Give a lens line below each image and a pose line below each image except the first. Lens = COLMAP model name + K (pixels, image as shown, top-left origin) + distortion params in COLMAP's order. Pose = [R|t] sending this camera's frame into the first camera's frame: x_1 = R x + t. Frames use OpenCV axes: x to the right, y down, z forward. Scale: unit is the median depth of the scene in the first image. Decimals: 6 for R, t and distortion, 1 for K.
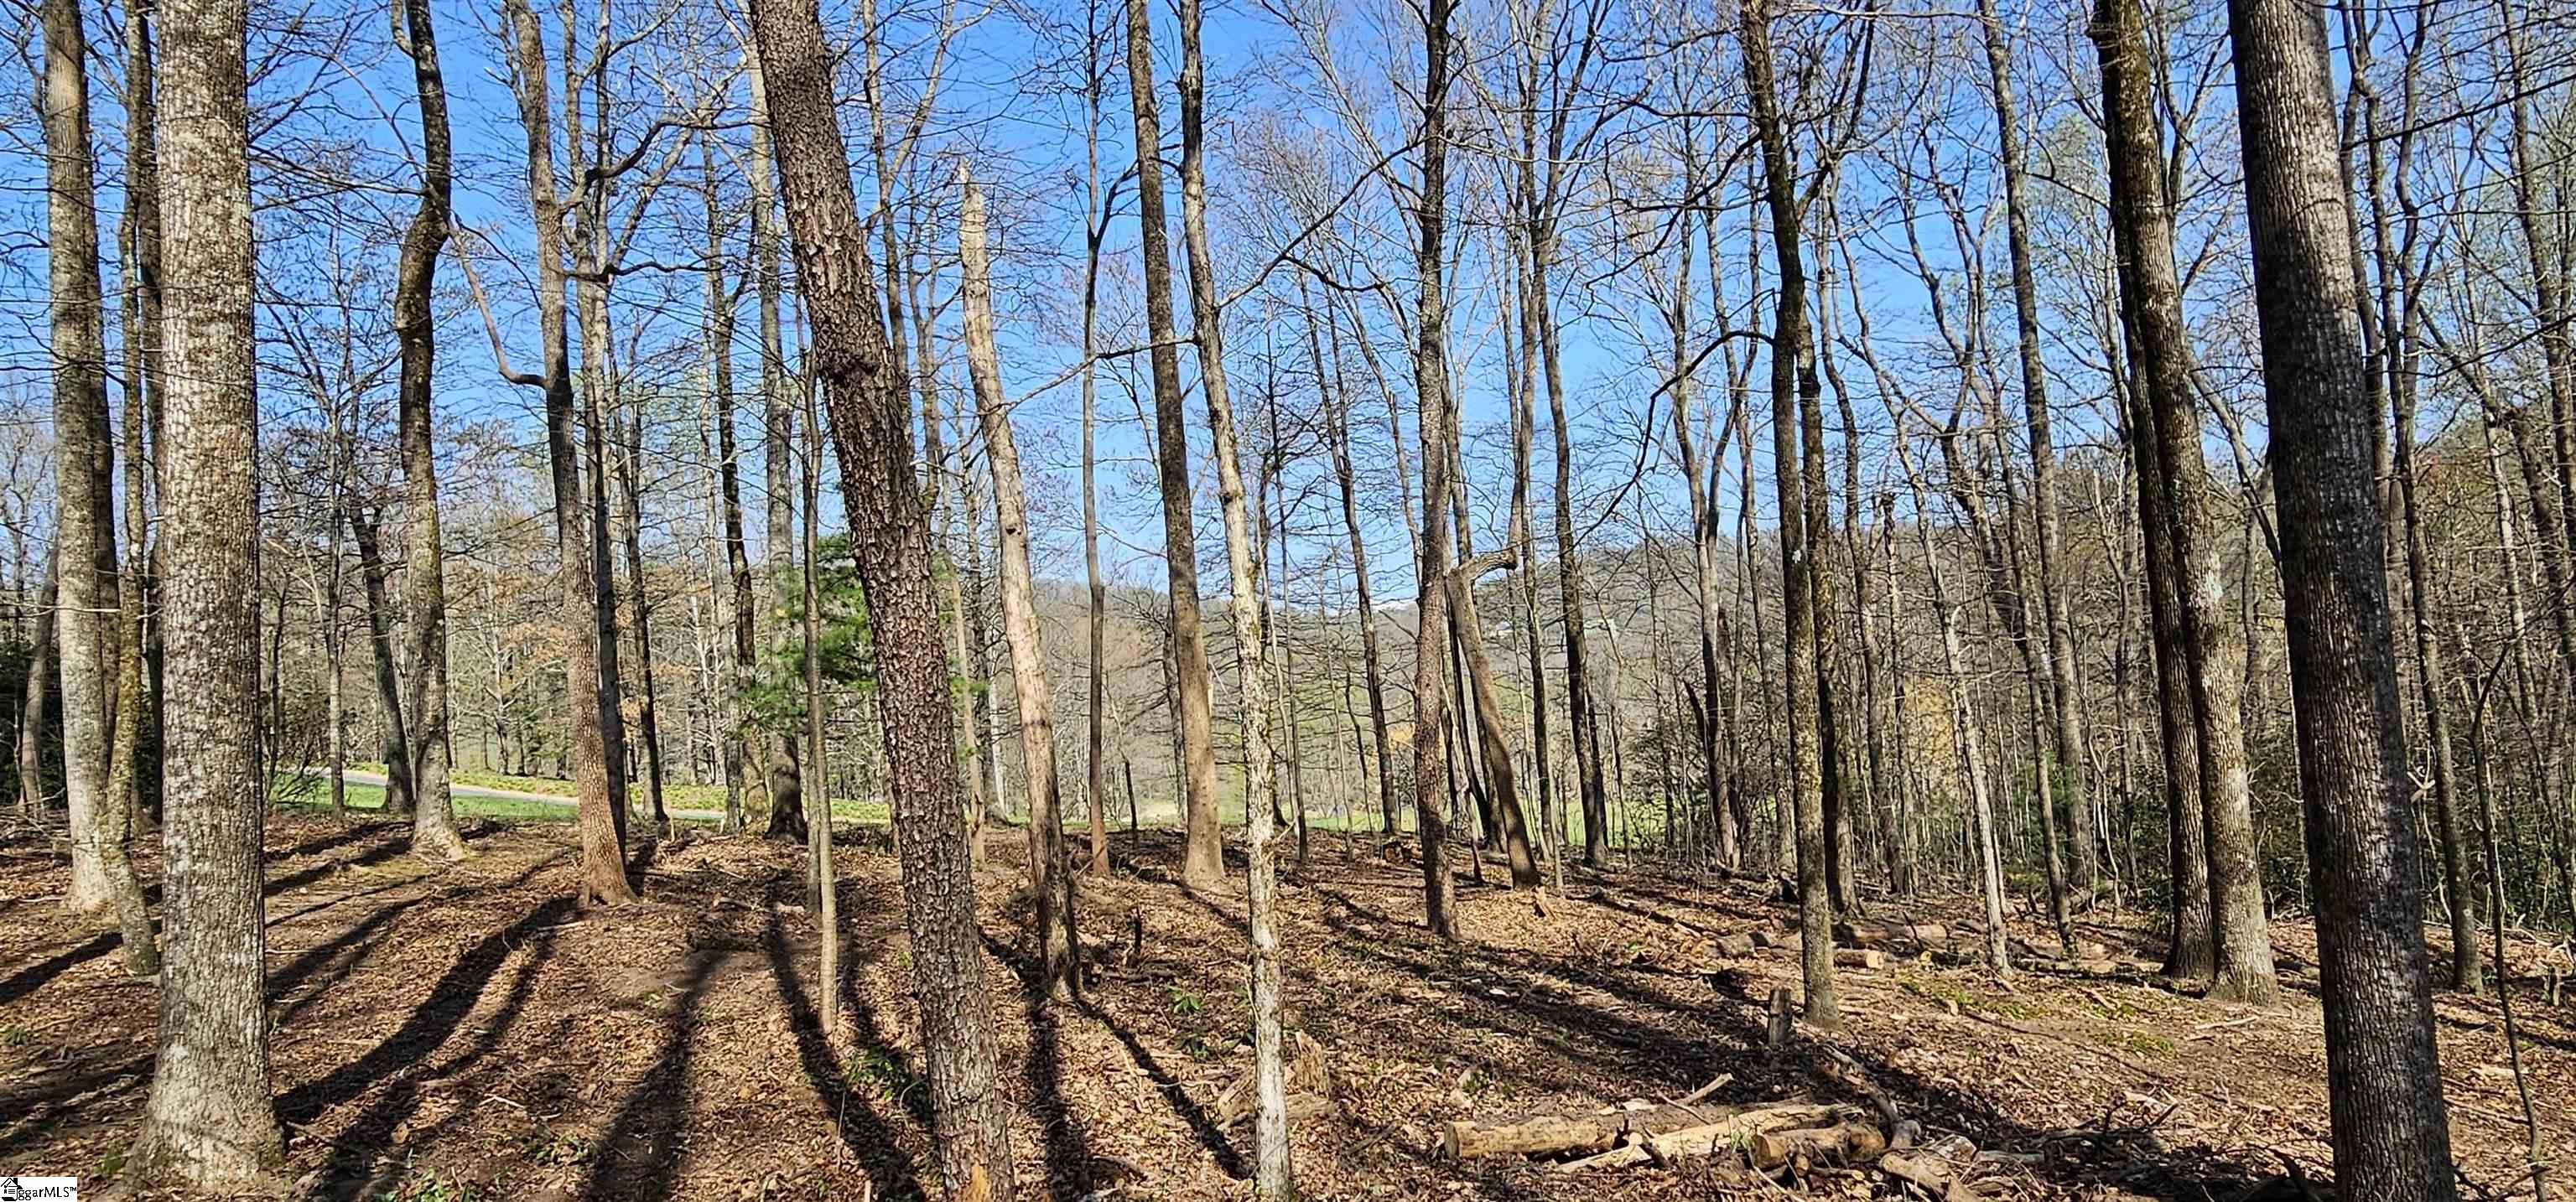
lens RADIAL K [[1643.3, 0, 1257.2], [0, 1643.3, 630.9], [0, 0, 1]] dist [-0.003504, 0.001790]
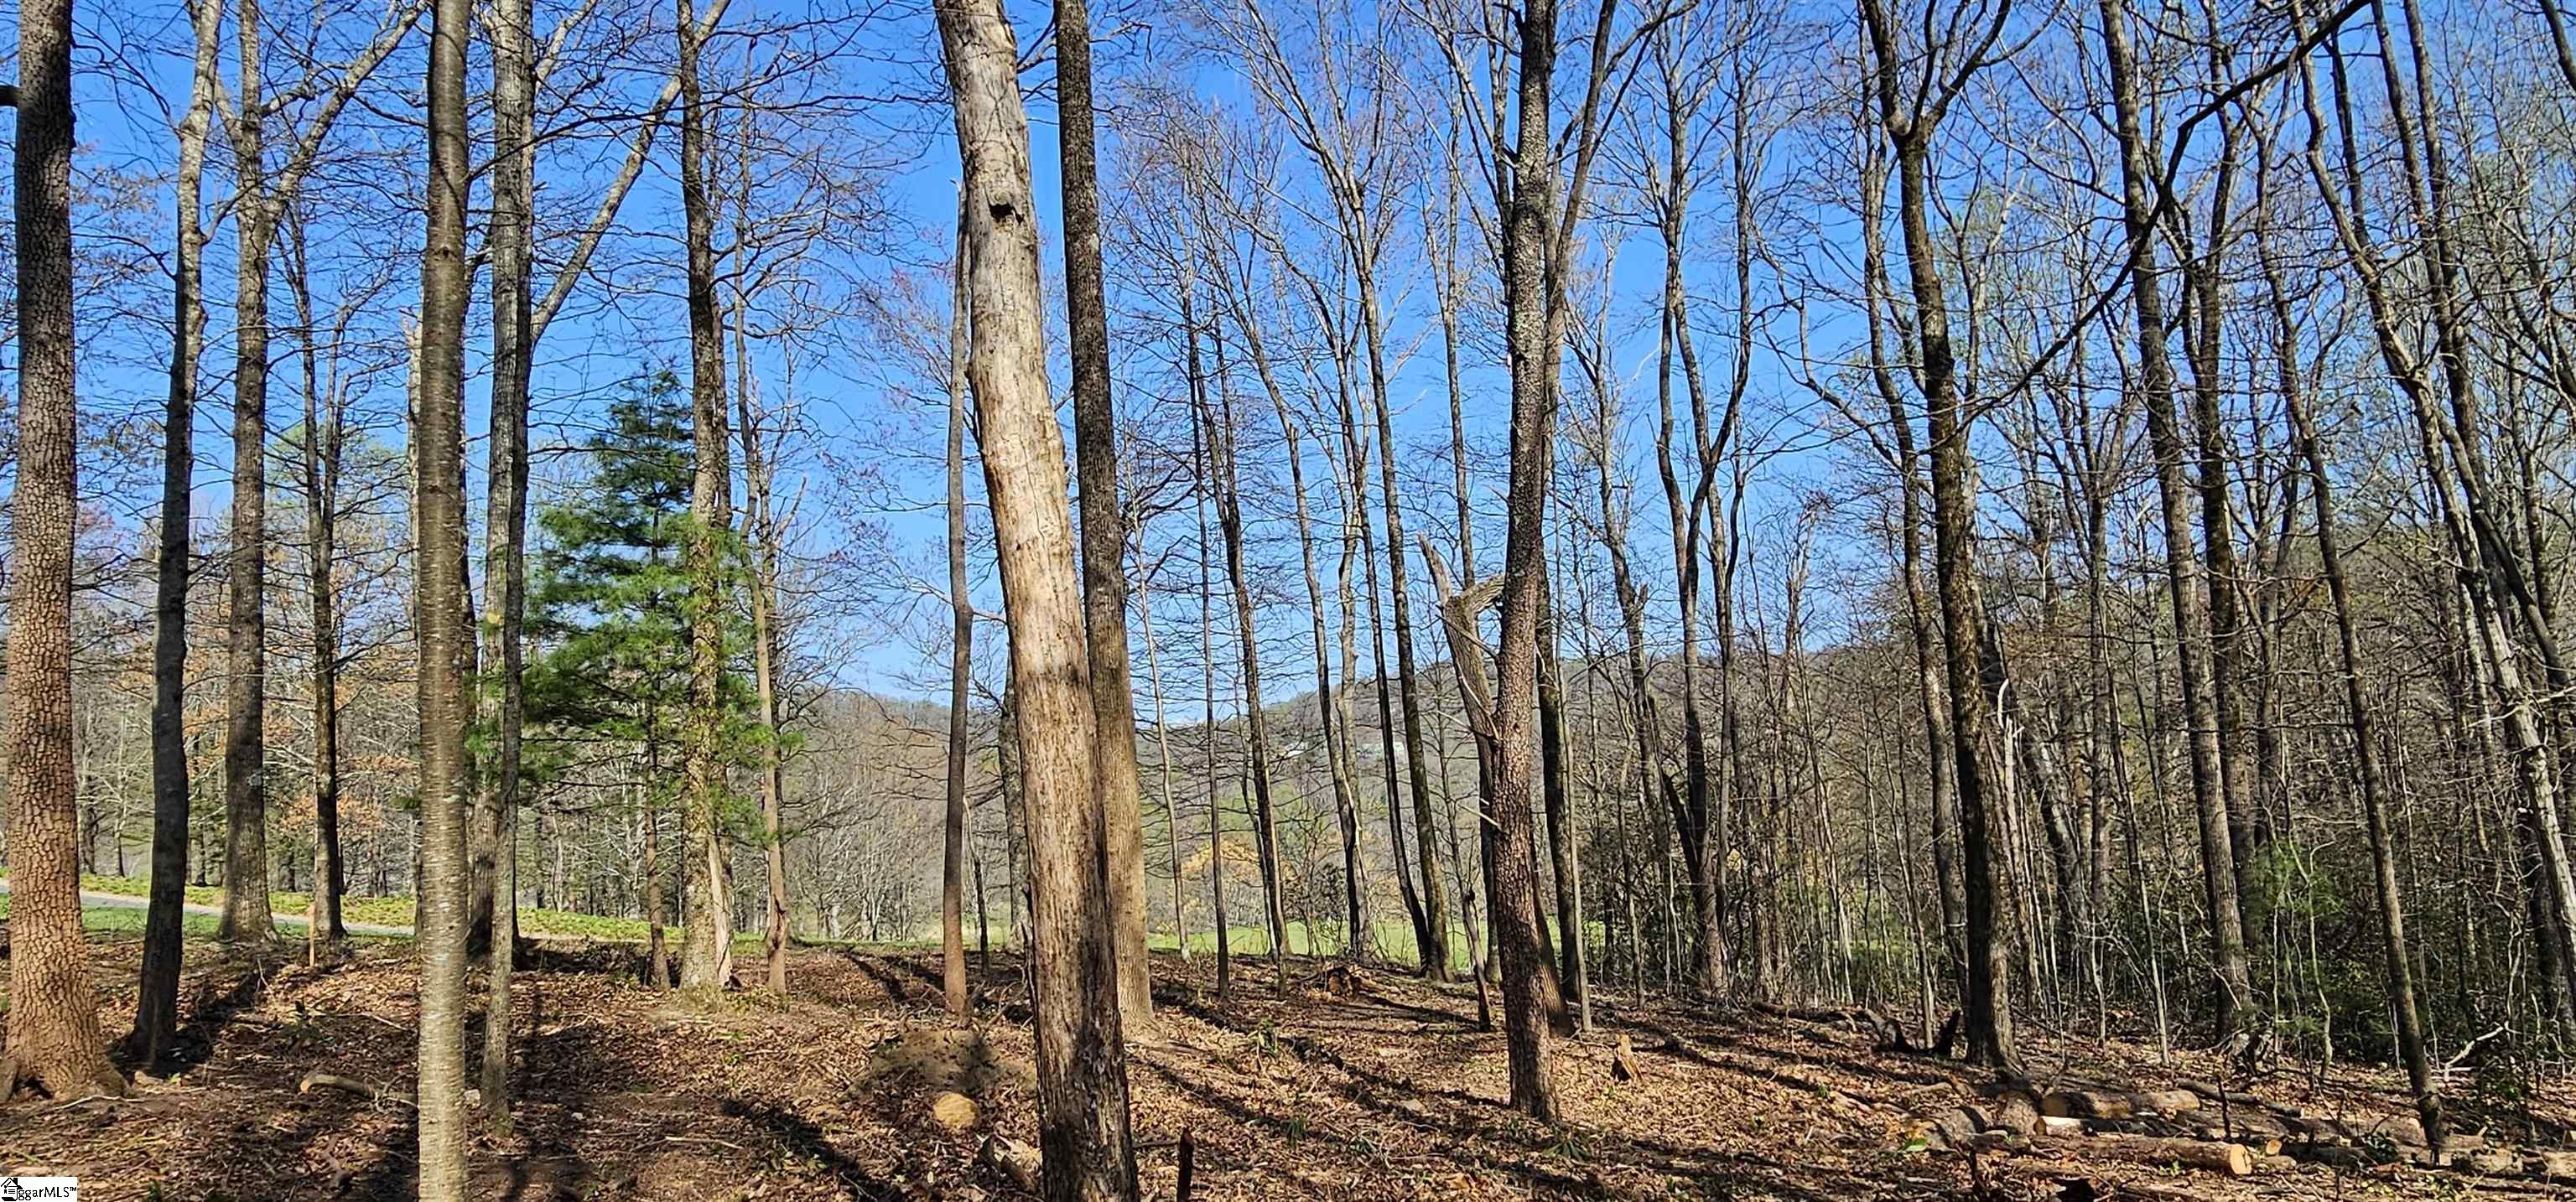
lens RADIAL K [[1643.3, 0, 1257.2], [0, 1643.3, 630.9], [0, 0, 1]] dist [-0.003504, 0.001790]
pose [[0.991210, 0.028573, 0.129173, -0.070293], [-0.019021, 0.997033, -0.074584, 0.037889], [-0.130921, 0.071472, 0.988813, 0.304849]]
